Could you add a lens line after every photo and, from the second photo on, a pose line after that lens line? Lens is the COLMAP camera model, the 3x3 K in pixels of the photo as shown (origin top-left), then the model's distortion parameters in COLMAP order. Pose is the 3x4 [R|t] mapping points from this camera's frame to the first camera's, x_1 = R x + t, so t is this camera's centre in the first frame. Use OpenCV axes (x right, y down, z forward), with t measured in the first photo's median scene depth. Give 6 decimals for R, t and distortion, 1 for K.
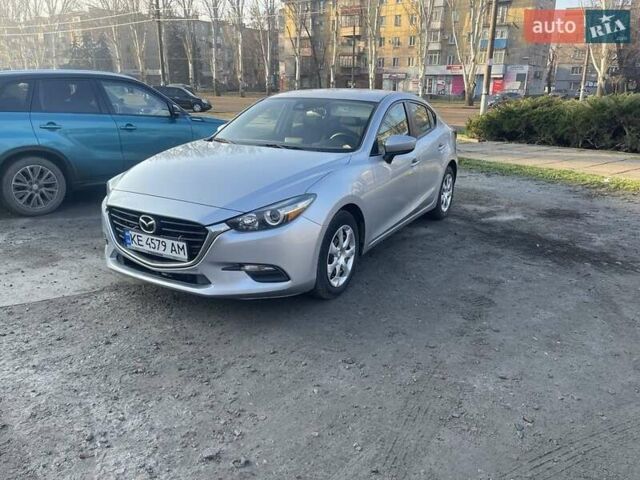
lens RADIAL K [[479.5, 0, 320.0], [0, 479.5, 240.0], [0, 0, 1]] dist [0.081172, -0.094773]
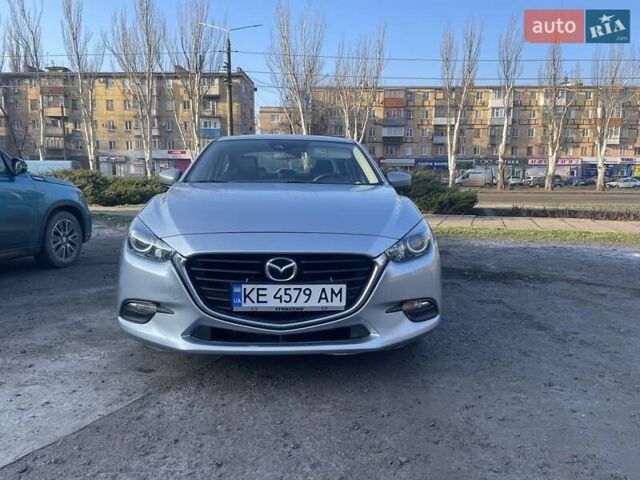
lens RADIAL K [[479.5, 0, 320.0], [0, 479.5, 240.0], [0, 0, 1]] dist [0.081172, -0.094773]
pose [[0.844142, -0.078192, 0.530386, -0.524412], [0.165117, 0.979136, -0.118444, 0.015110], [-0.510059, 0.187559, 0.839441, 0.267833]]
